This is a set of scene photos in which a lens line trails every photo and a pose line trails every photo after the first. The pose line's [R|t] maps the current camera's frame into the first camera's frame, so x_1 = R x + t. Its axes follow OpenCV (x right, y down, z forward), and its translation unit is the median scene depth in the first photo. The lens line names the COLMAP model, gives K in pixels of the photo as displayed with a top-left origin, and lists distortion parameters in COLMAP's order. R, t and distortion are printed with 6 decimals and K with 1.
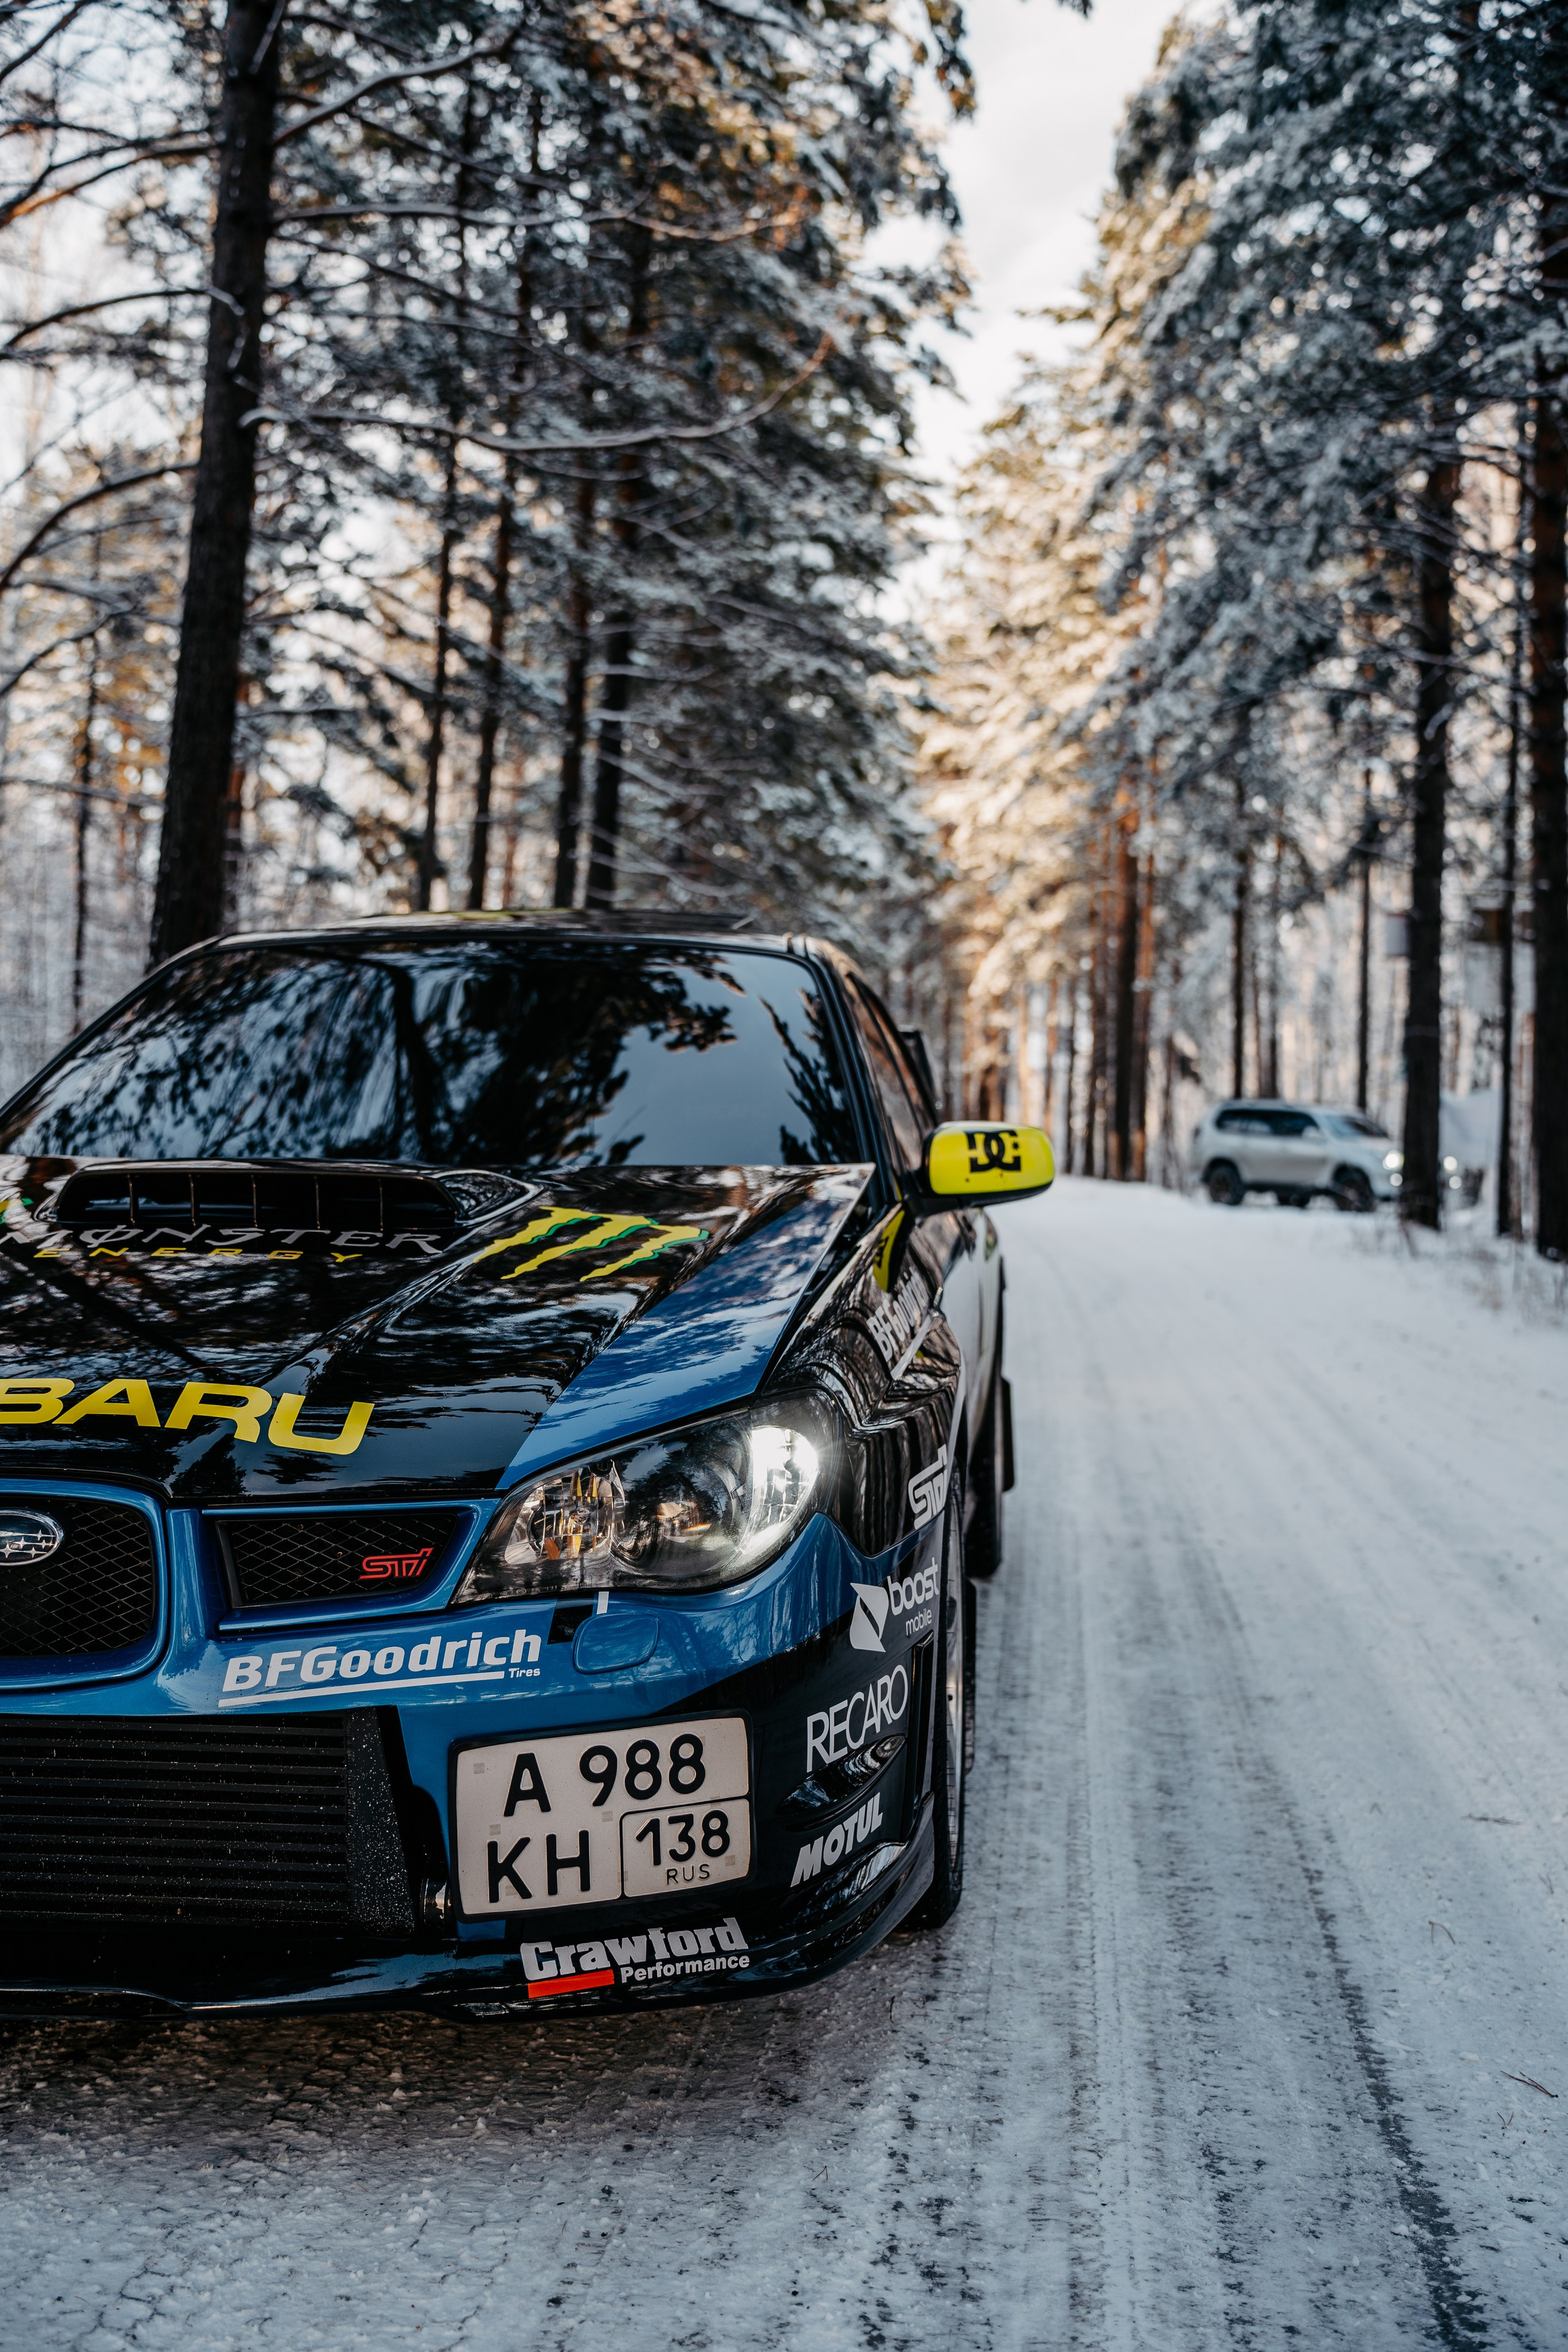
lens RADIAL K [[2388.1, 0, 810.9], [0, 2388.1, 1126.5], [0, 0, 1]] dist [0.007226, 0.000000]
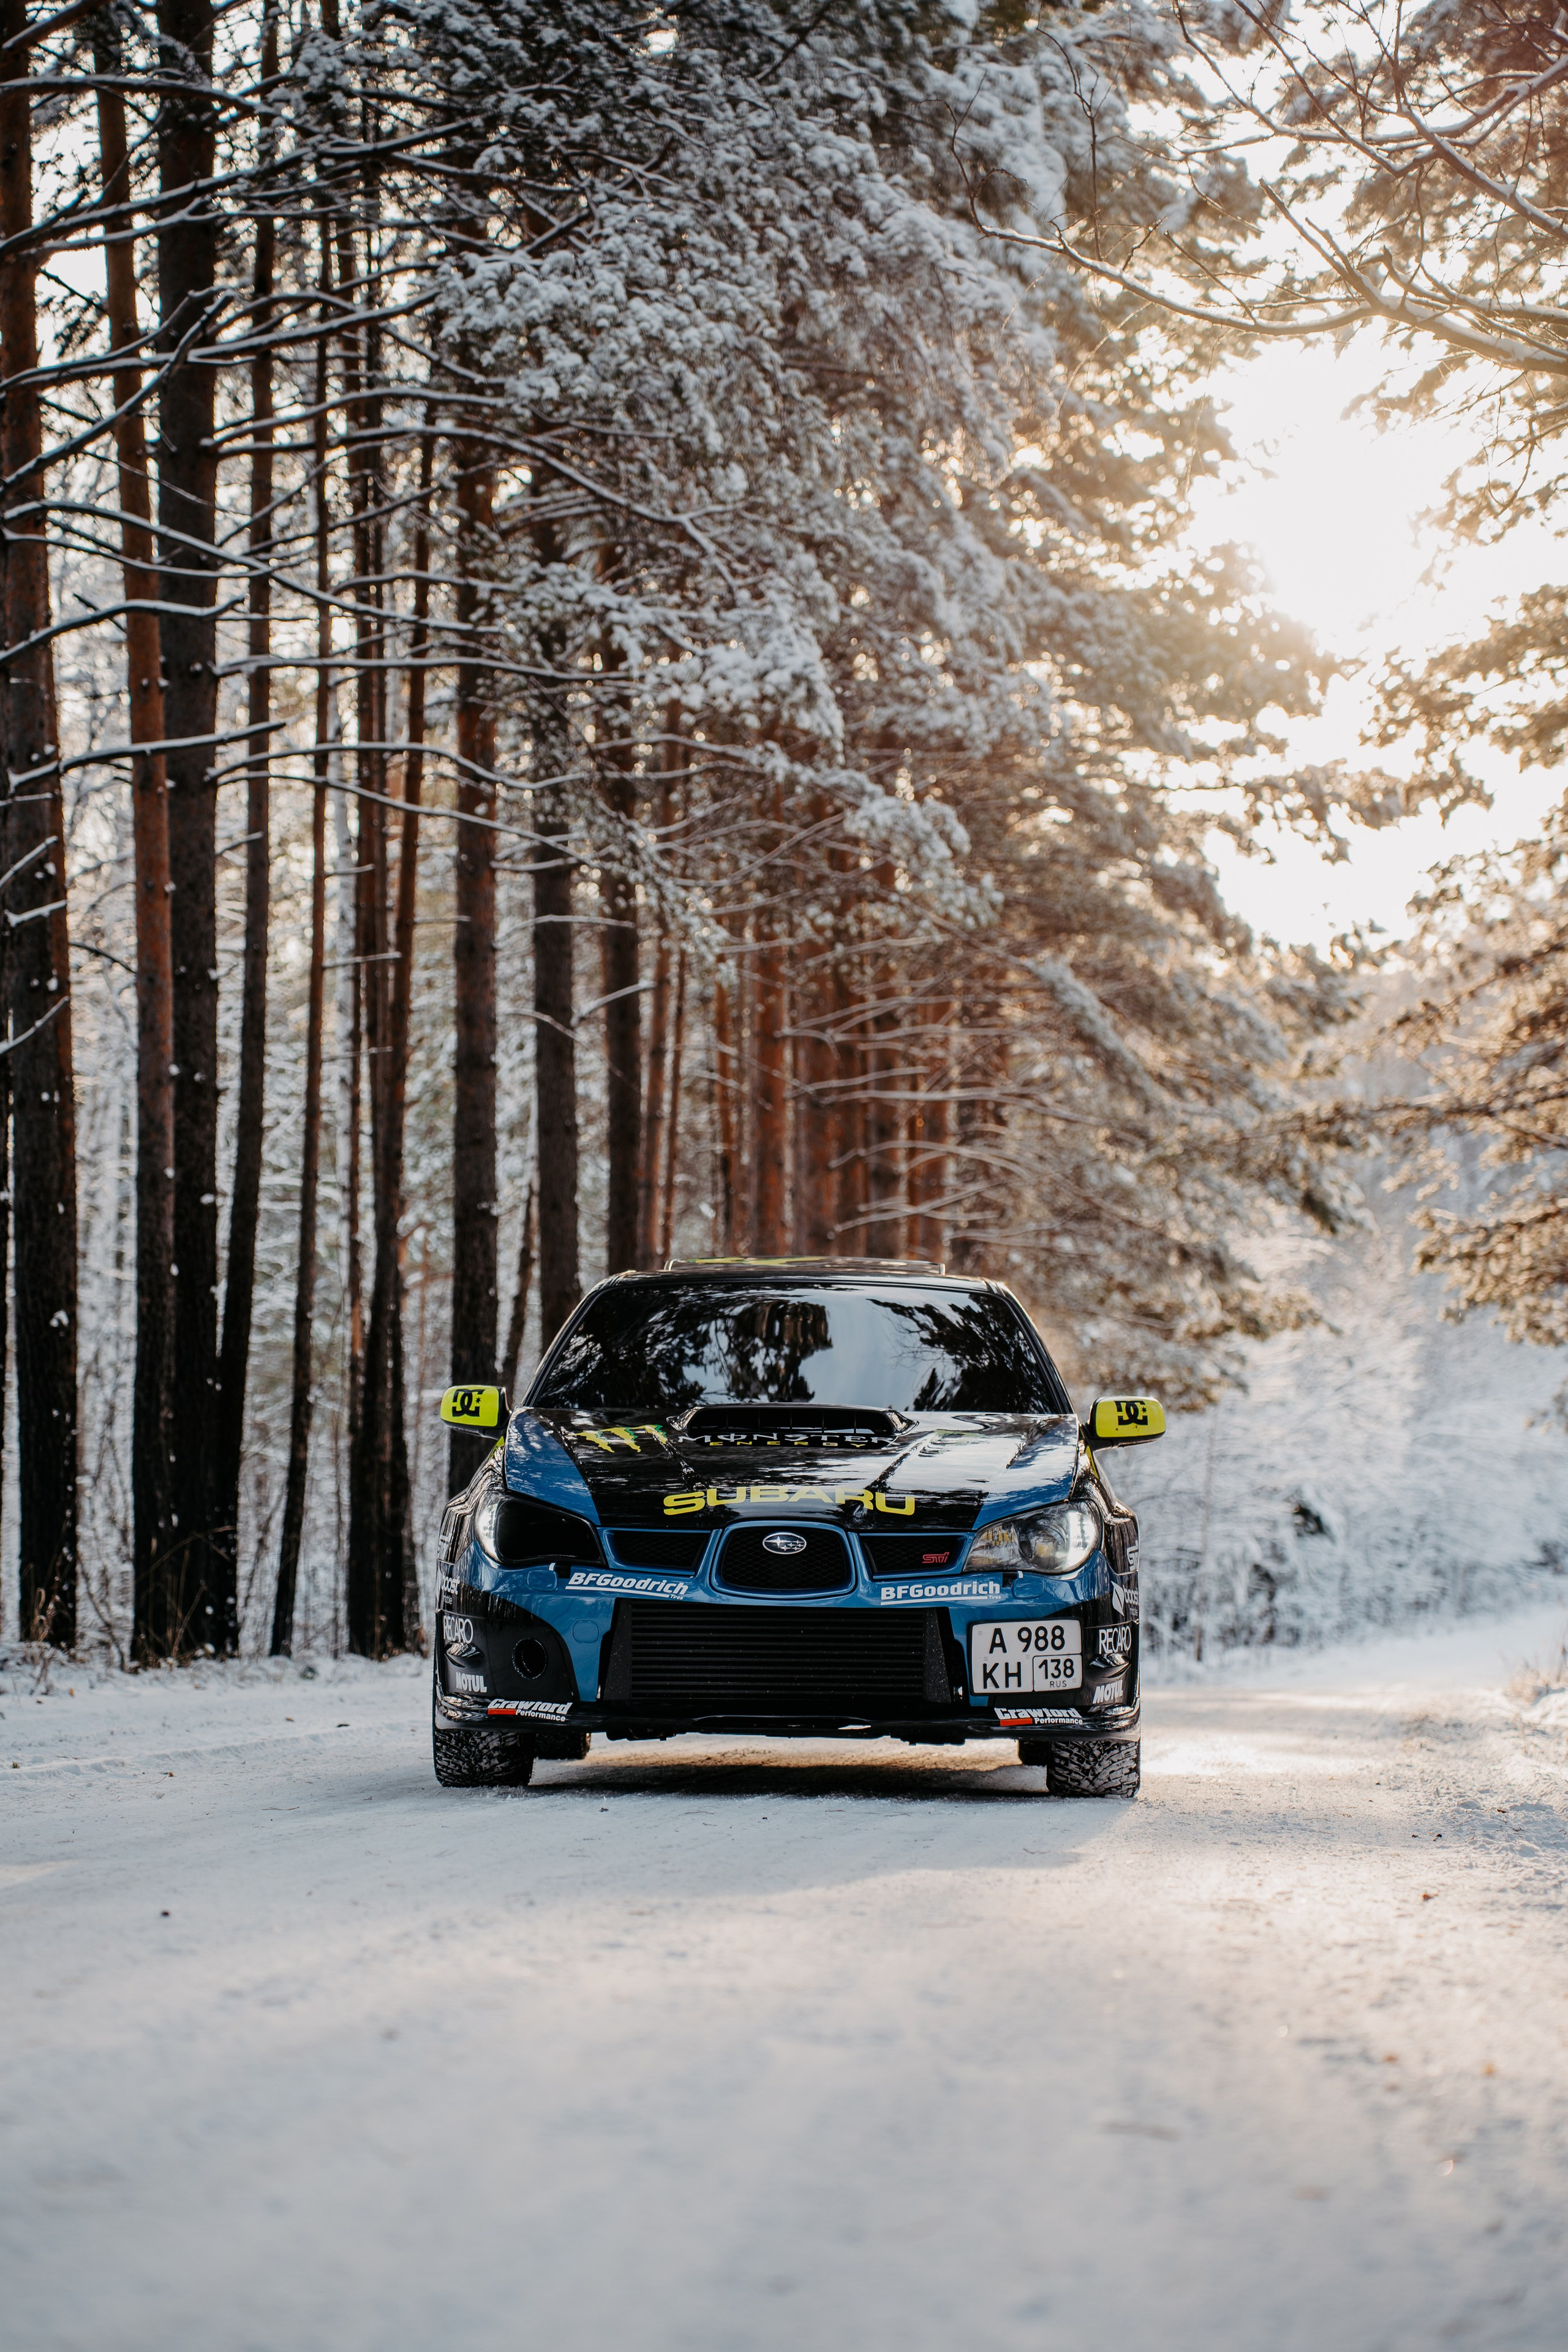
lens RADIAL K [[4754.0, 0, 777.0], [0, 4754.0, 1134.9], [0, 0, 1]] dist [0.594797, 0.000000]
pose [[0.996867, 0.008359, 0.078648, -0.739076], [-0.001546, 0.996269, -0.086285, 0.177946], [-0.079075, 0.085893, 0.993161, -3.964132]]
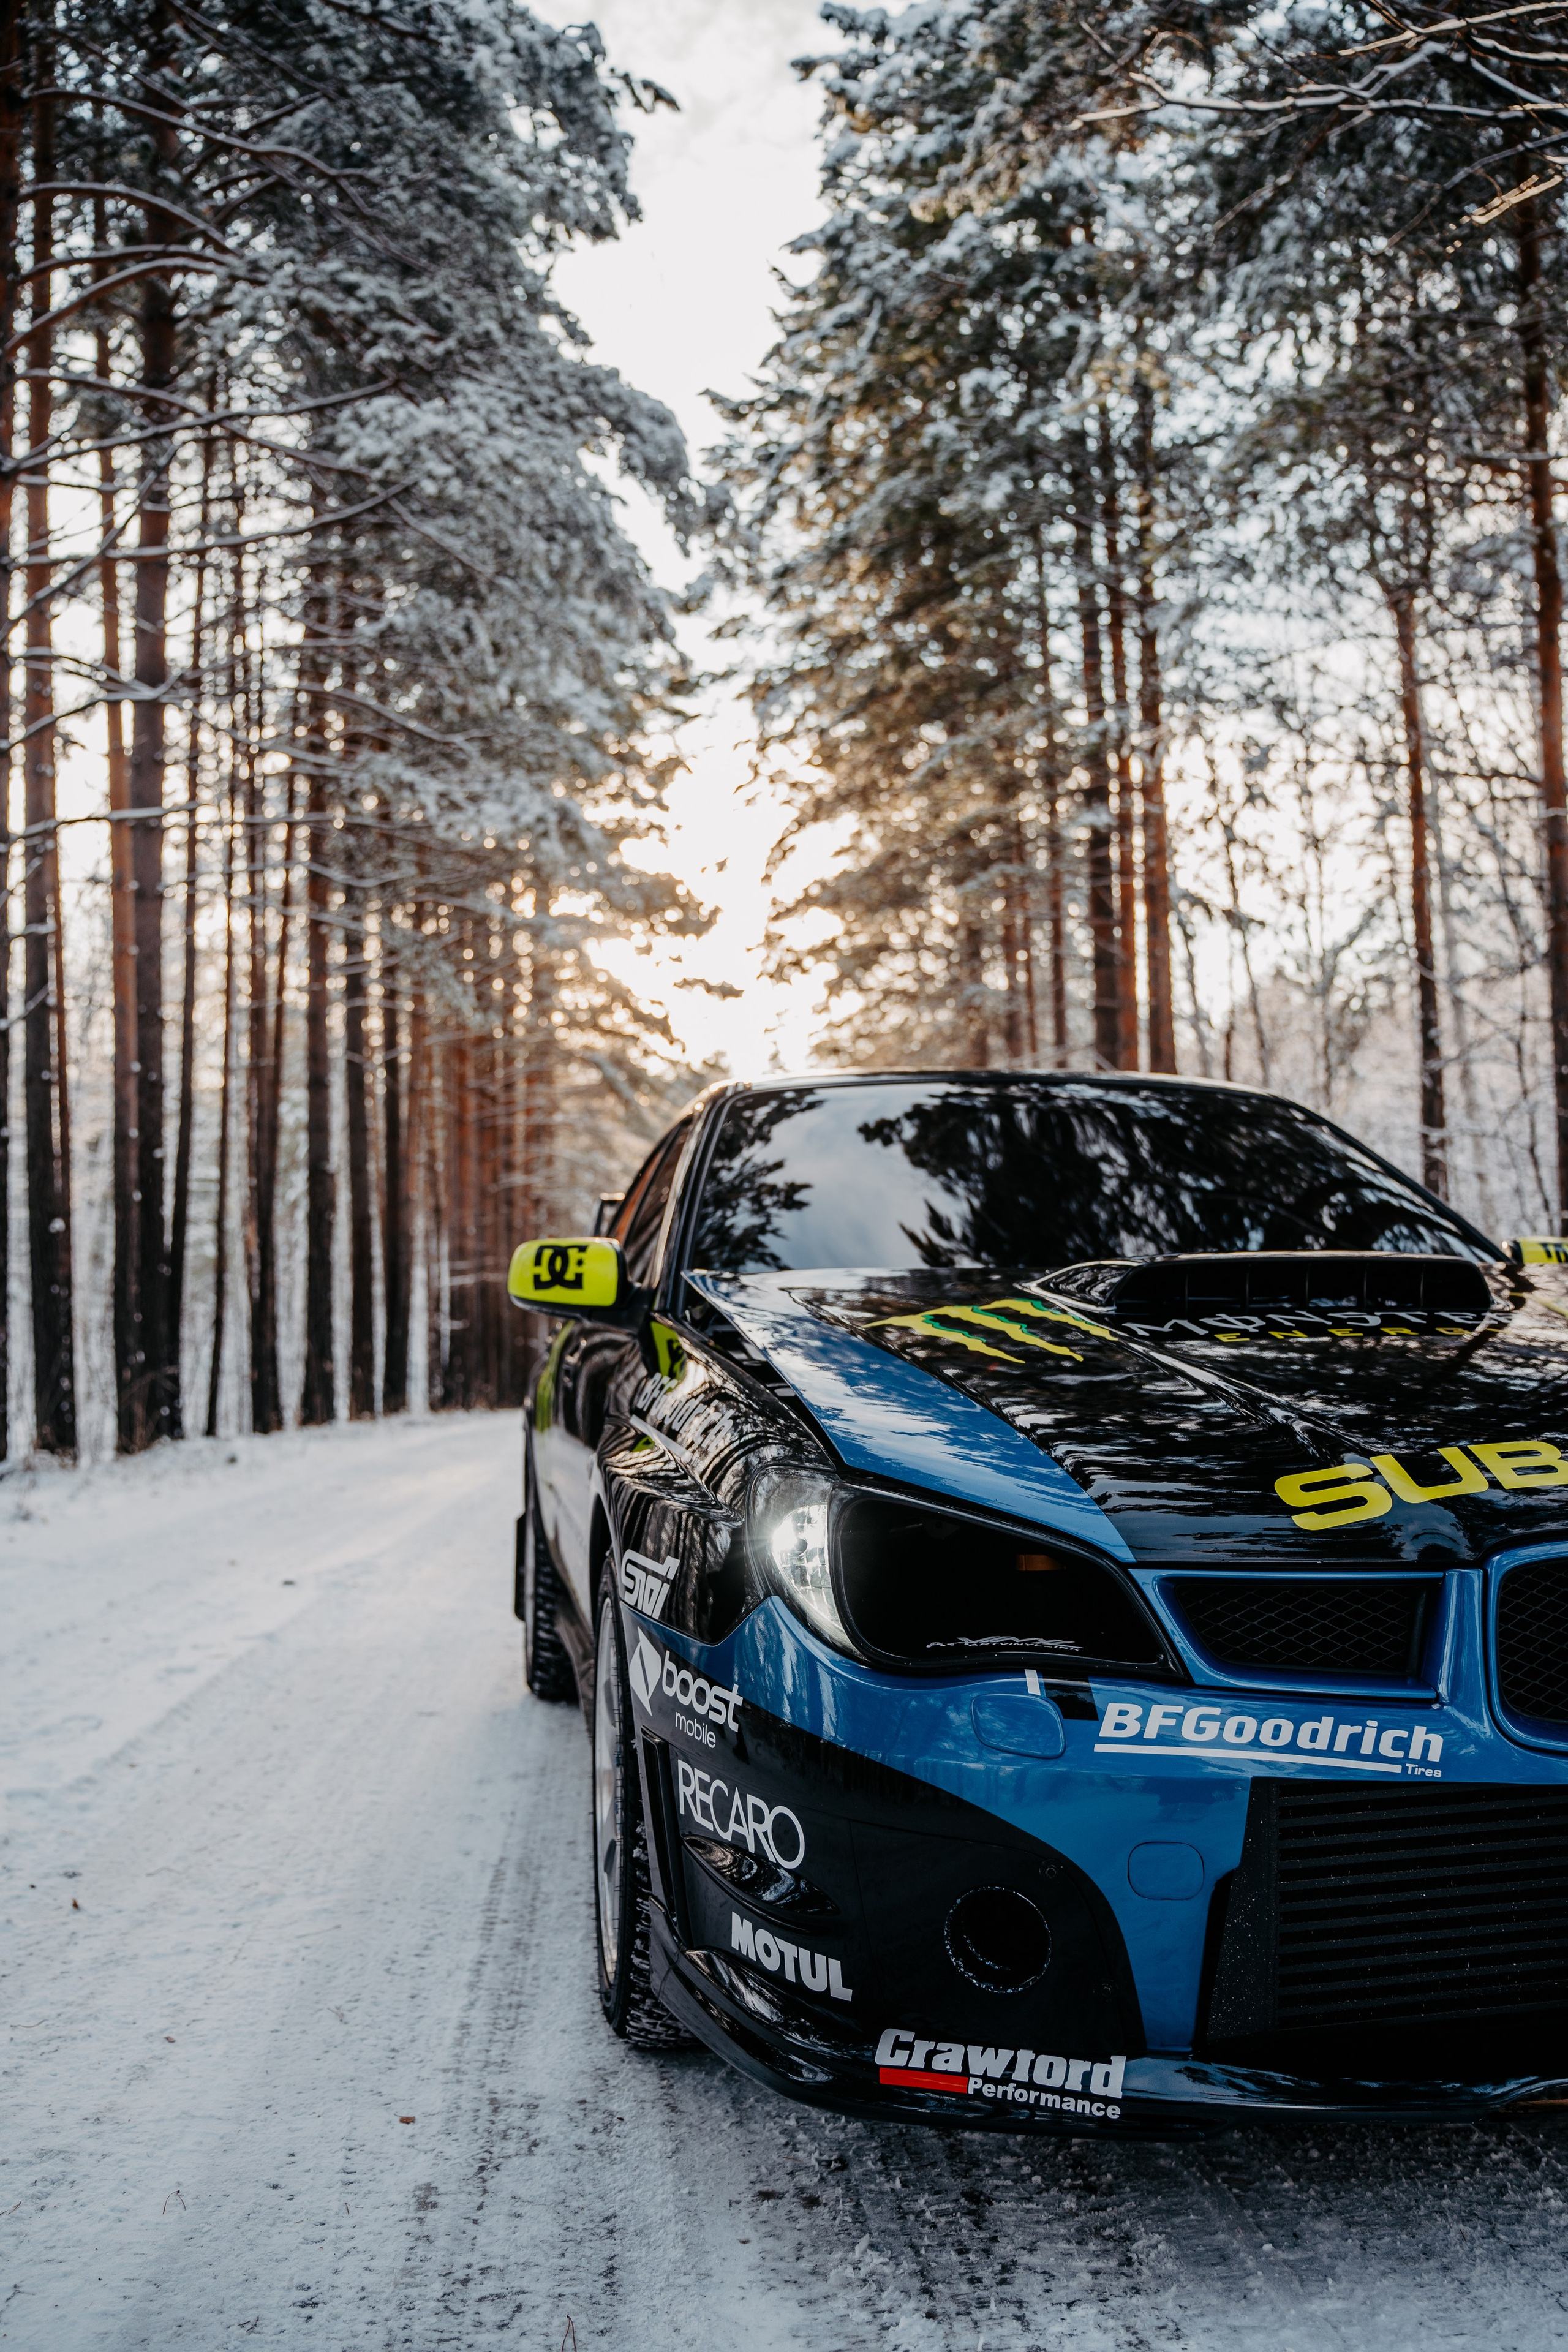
lens RADIAL K [[1950.9, 0, 798.3], [0, 1950.9, 1145.8], [0, 0, 1]] dist [-0.079310, -0.005310]
pose [[0.962212, -0.000014, 0.272300, -0.872626], [0.026640, 0.995207, -0.094087, 0.055302], [-0.270994, 0.097786, 0.957601, 0.341018]]
